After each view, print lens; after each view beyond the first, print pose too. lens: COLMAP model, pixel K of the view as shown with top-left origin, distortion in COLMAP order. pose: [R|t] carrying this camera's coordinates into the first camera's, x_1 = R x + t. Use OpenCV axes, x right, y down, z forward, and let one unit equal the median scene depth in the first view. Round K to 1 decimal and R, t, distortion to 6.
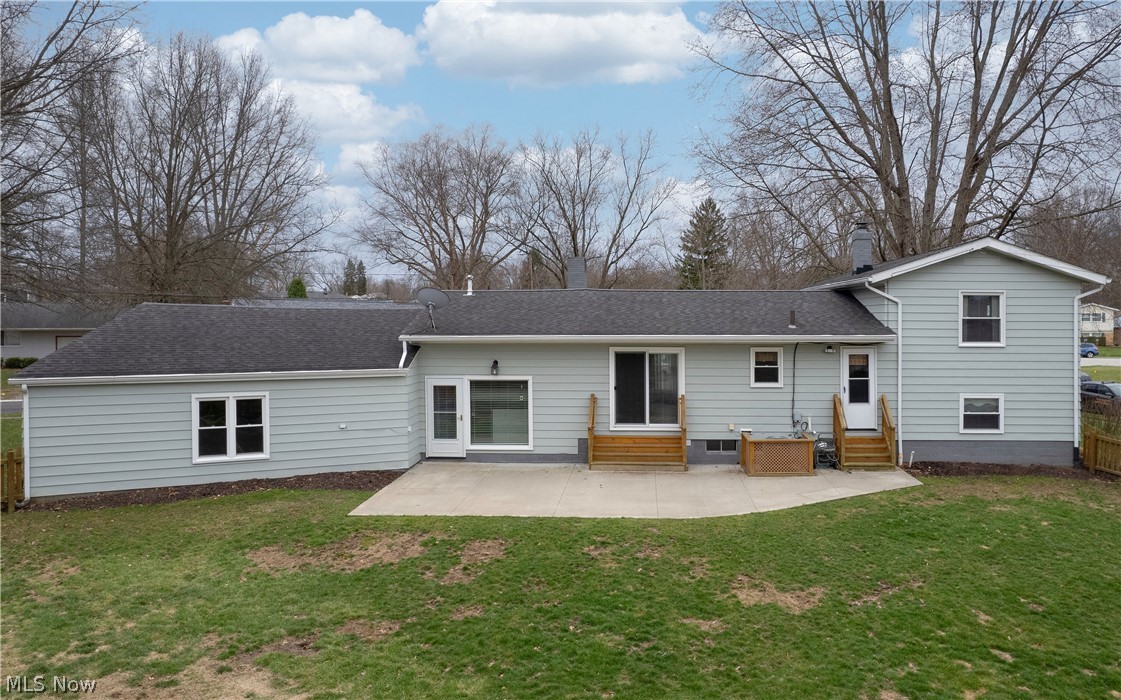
lens RADIAL K [[831.0, 0, 560.5], [0, 831.0, 350.0], [0, 0, 1]] dist [-0.048873, -0.000401]
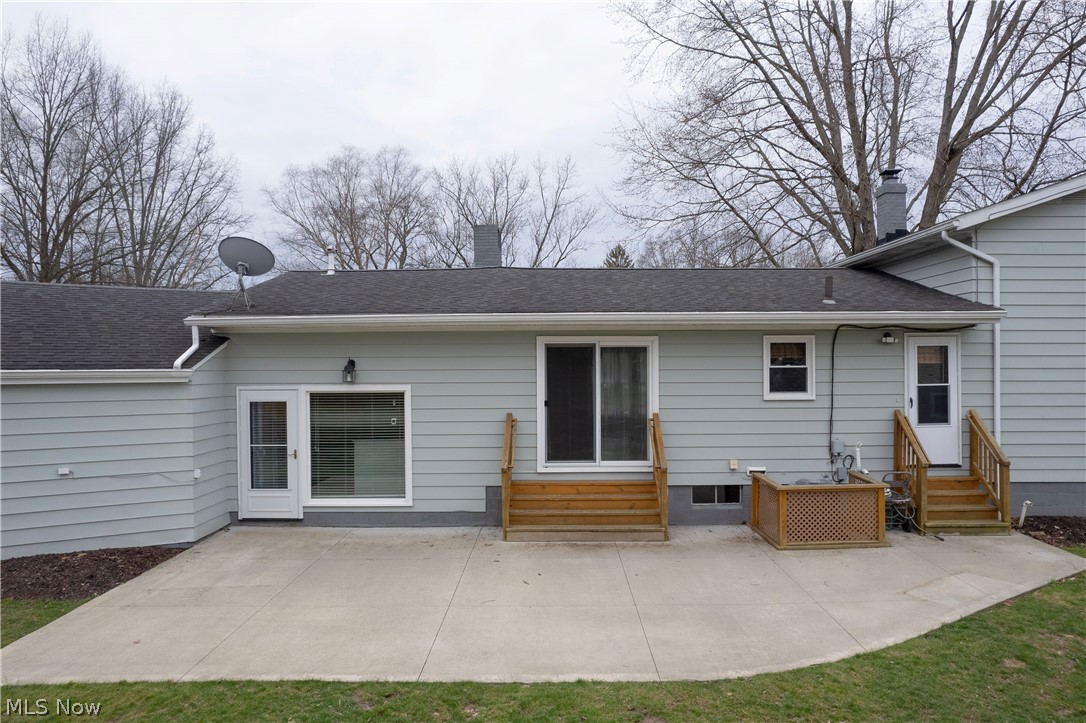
lens RADIAL K [[685.2, 0, 548.2], [0, 685.2, 364.5], [0, 0, 1]] dist [-0.068775, 0.065547]
pose [[0.995494, 0.001419, 0.094812, 0.019453], [0.003168, 0.998832, -0.048213, 0.041650], [-0.094769, 0.048296, 0.994327, 0.496382]]
